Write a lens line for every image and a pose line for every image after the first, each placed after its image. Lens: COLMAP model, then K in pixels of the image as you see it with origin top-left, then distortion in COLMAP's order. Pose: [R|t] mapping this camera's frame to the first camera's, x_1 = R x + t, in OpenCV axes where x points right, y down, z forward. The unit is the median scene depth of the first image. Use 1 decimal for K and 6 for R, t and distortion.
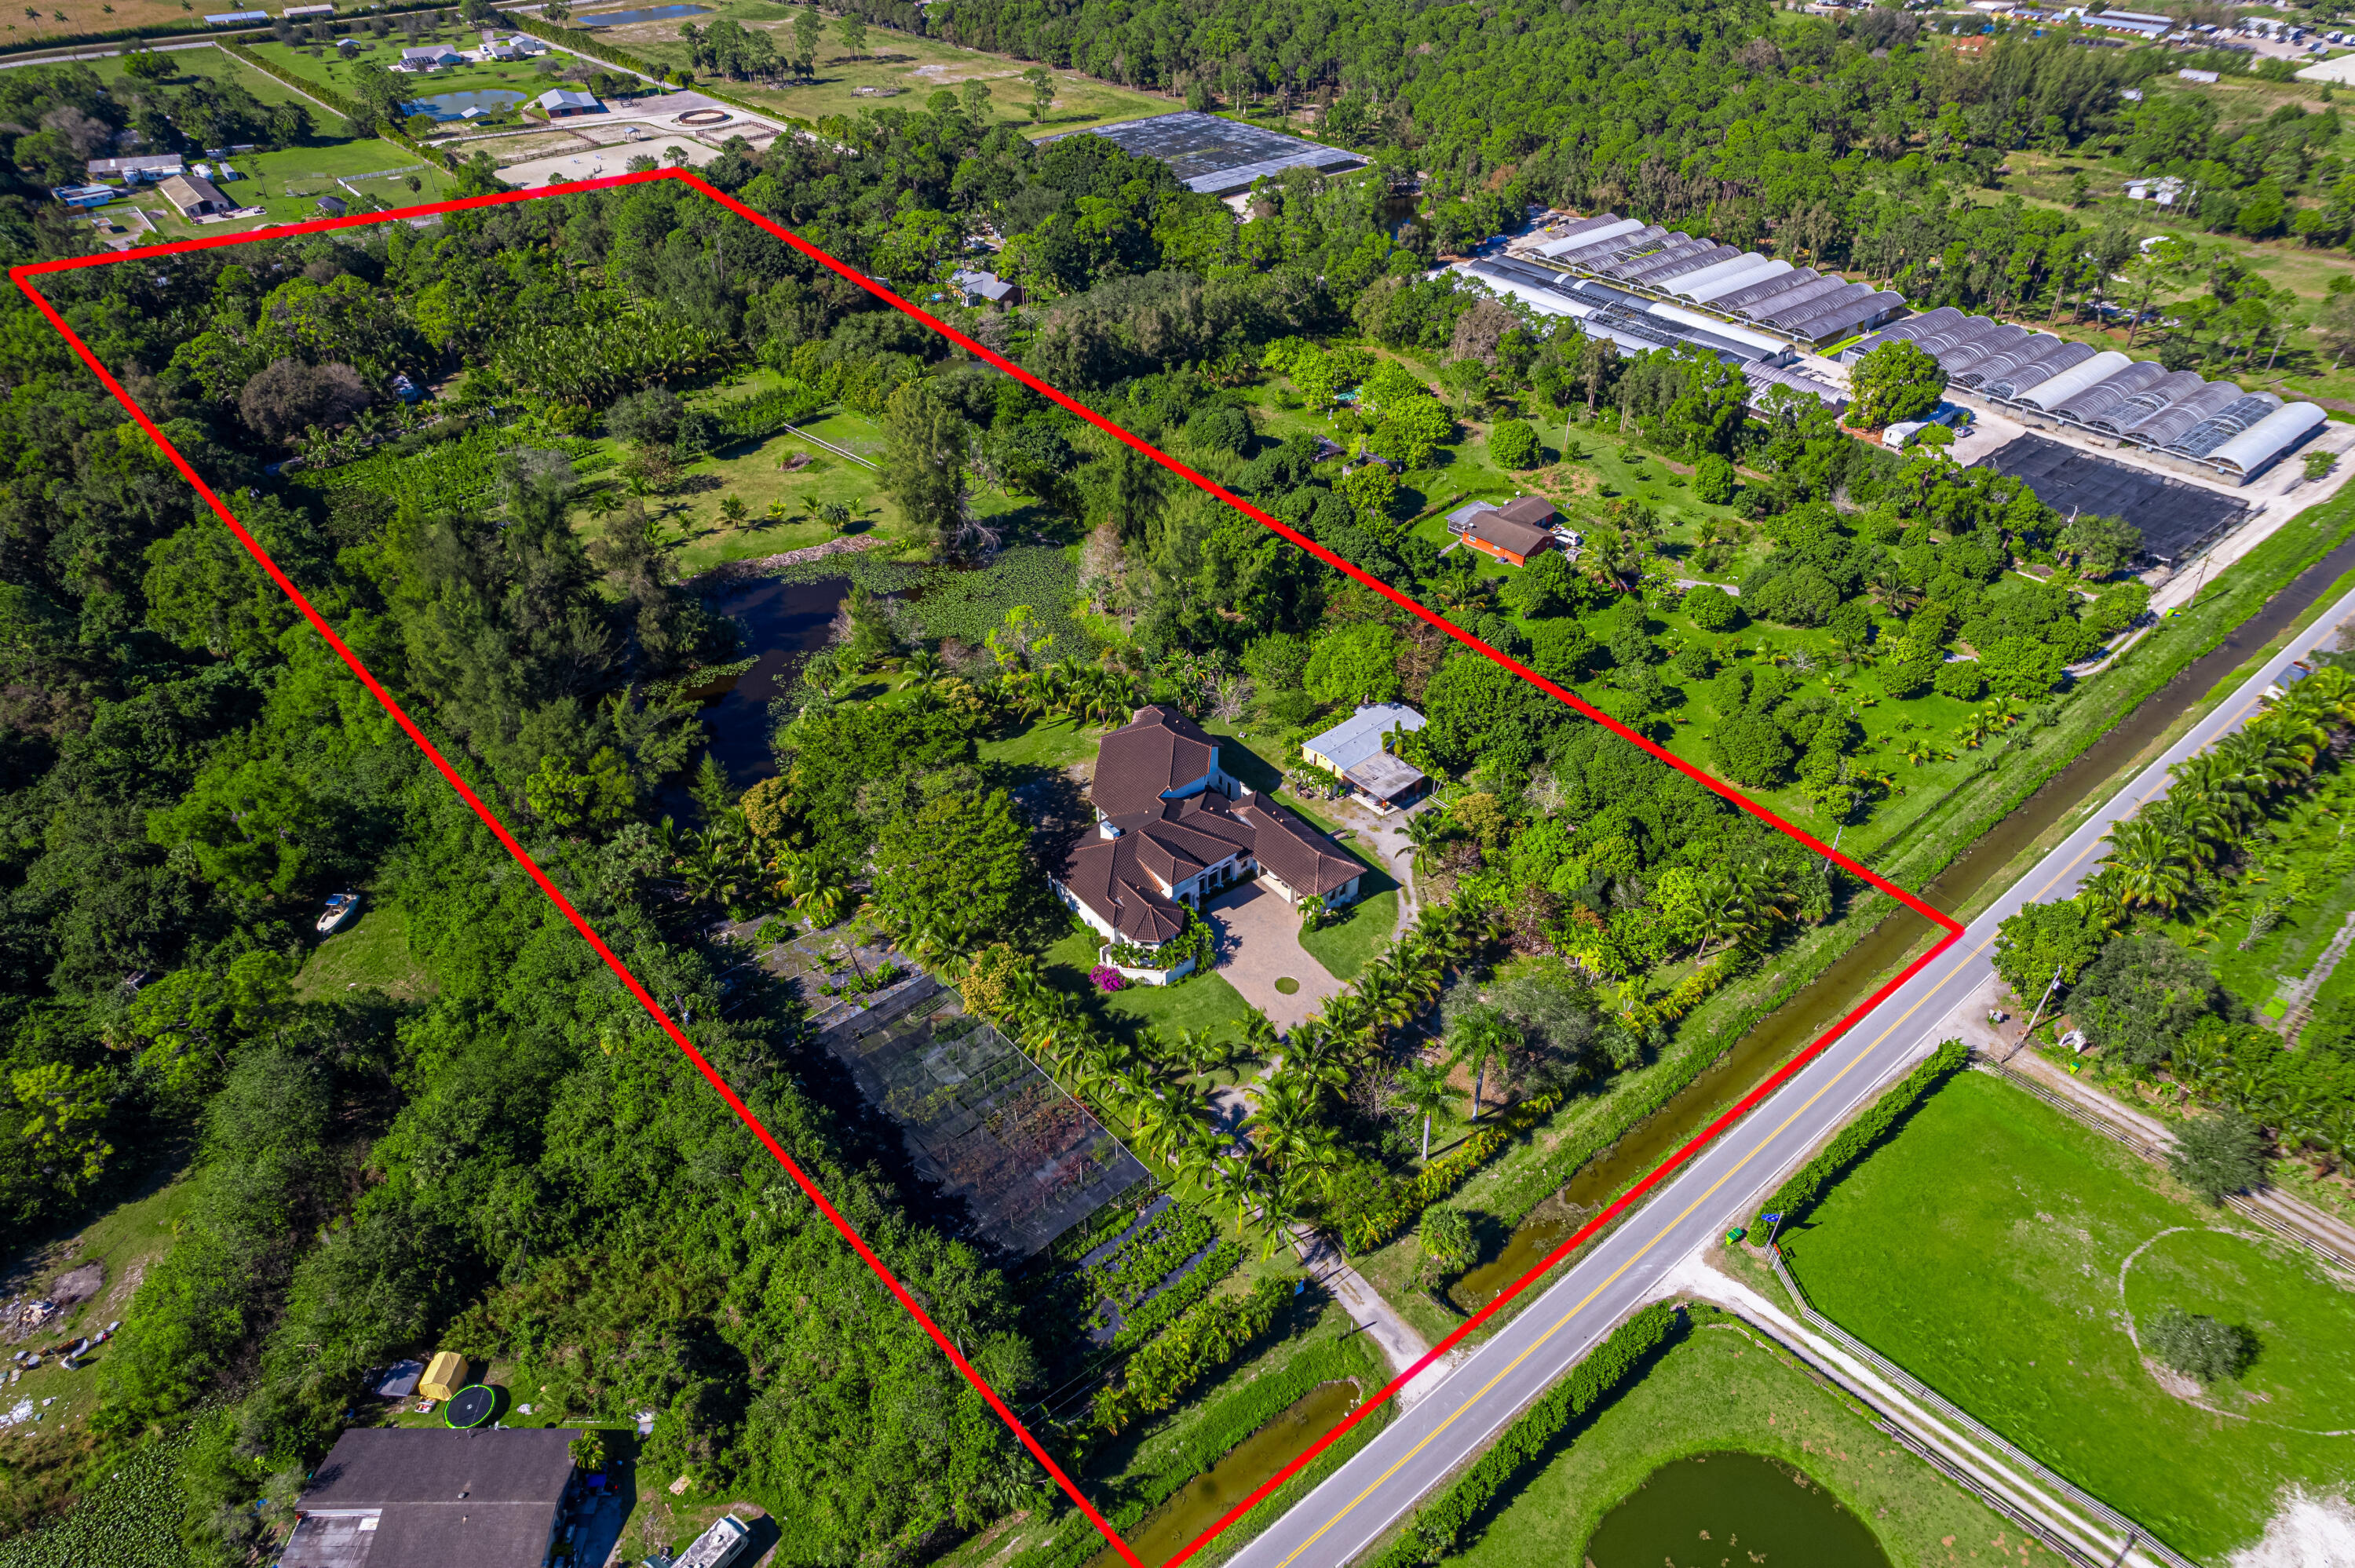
lens RADIAL K [[1531.9, 0, 1177.5], [0, 1531.9, 784.0], [0, 0, 1]] dist [-0.035698, 0.003590]
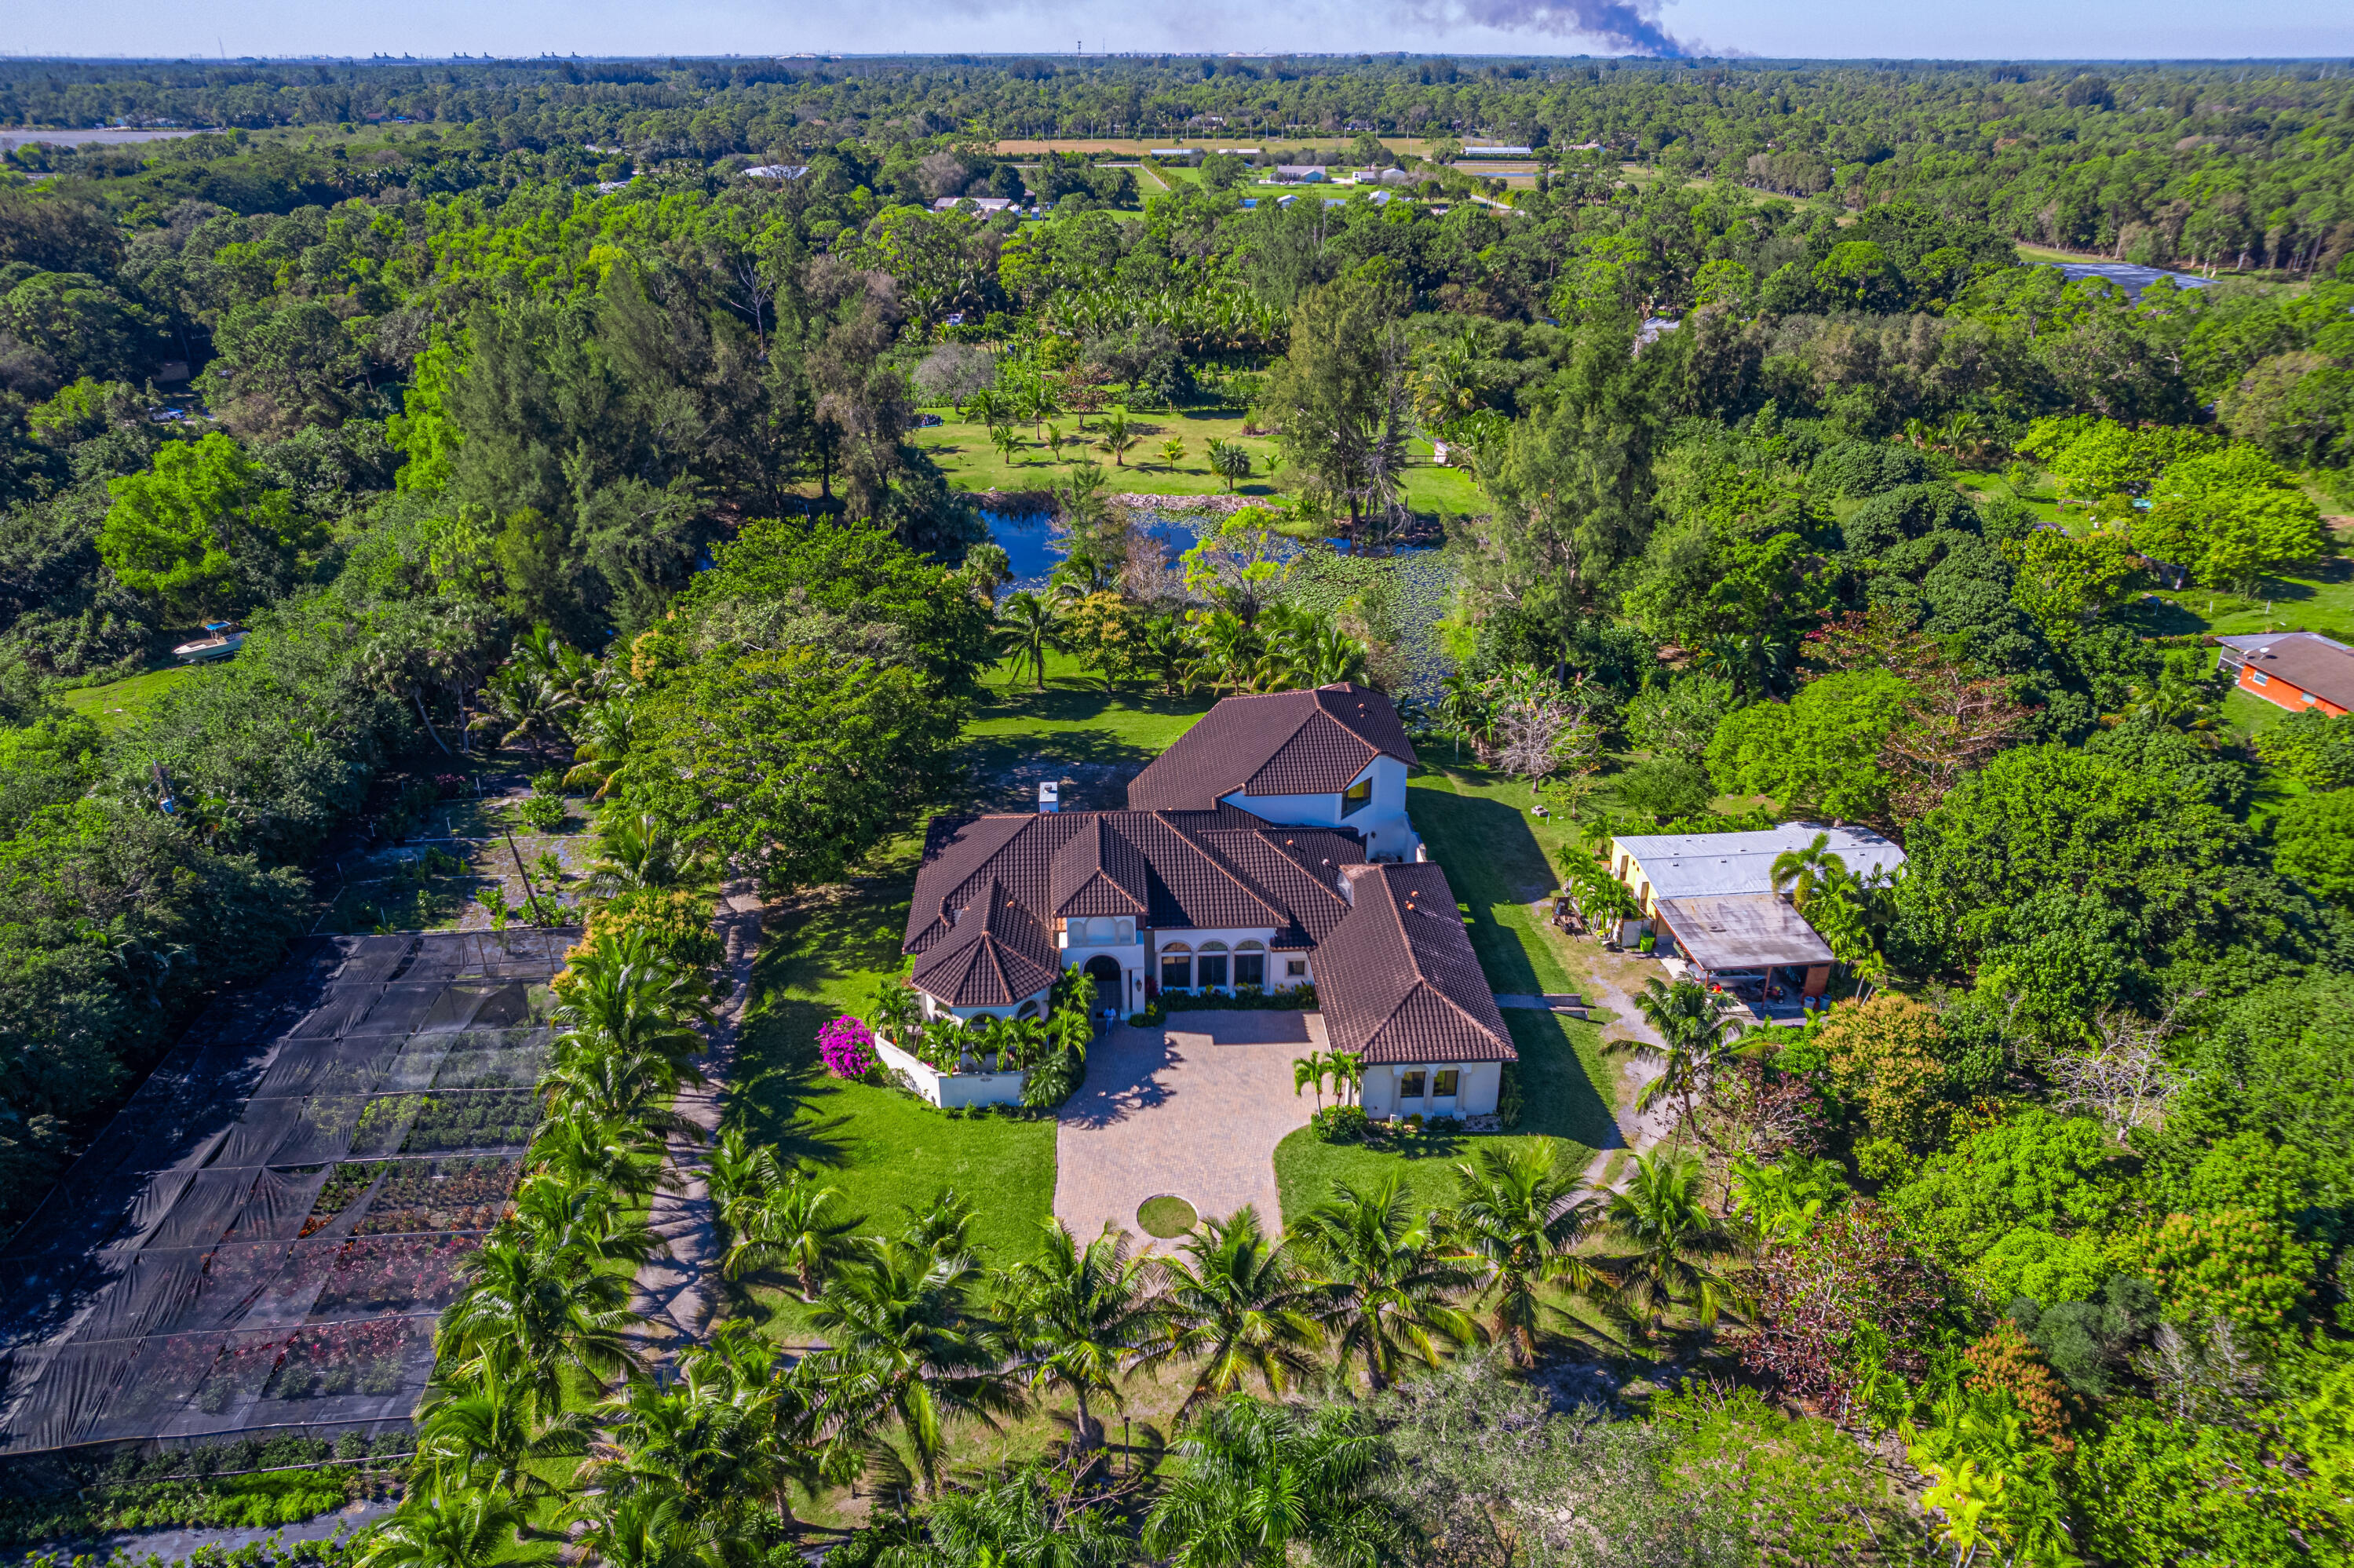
lens RADIAL K [[1531.3, 0, 1177.0], [0, 1531.3, 784.0], [0, 0, 1]] dist [-0.035698, 0.003590]
pose [[0.808692, 0.237324, -0.538233, 0.234213], [-0.333491, 0.938715, -0.087160, 0.048888], [0.484563, 0.249981, 0.838277, 0.539112]]
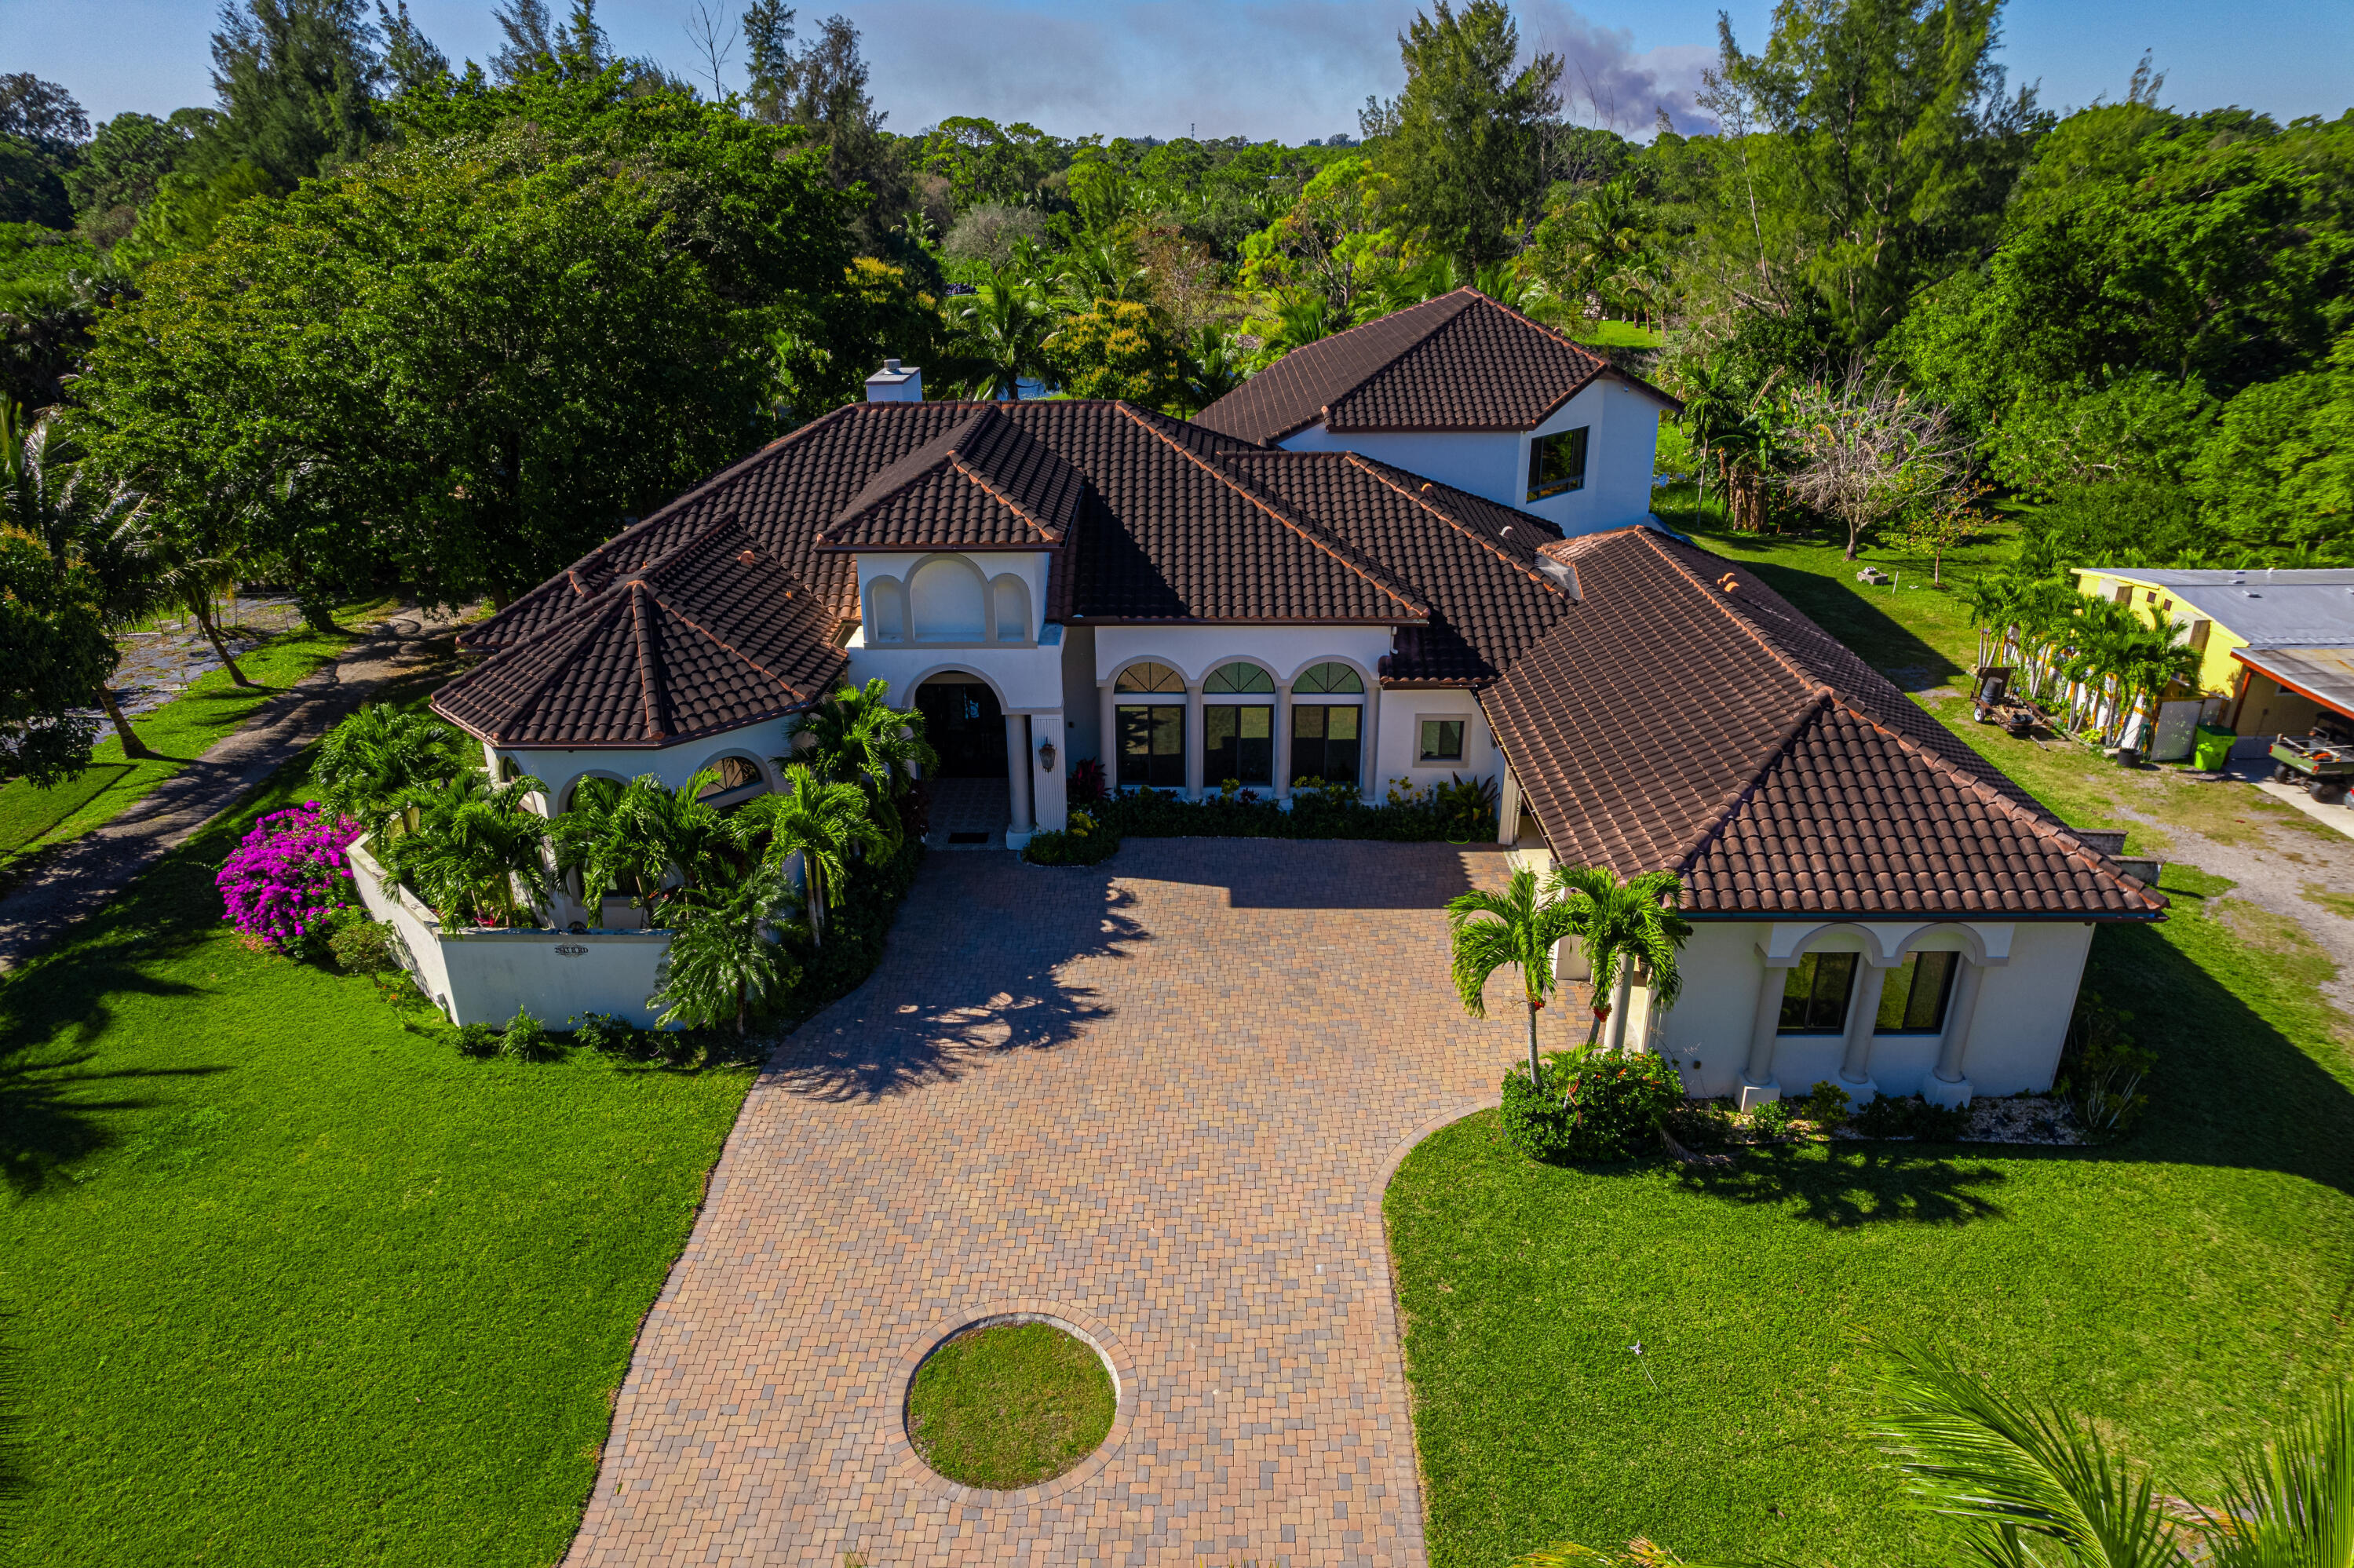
lens RADIAL K [[1470.1, 0, 1177.0], [0, 1470.1, 784.0], [0, 0, 1]] dist [-0.068756, 0.060672]
pose [[0.765706, 0.234466, -0.598933, 0.120207], [-0.358688, 0.928607, -0.095040, 0.080780], [0.533889, 0.287603, 0.795139, 0.781573]]
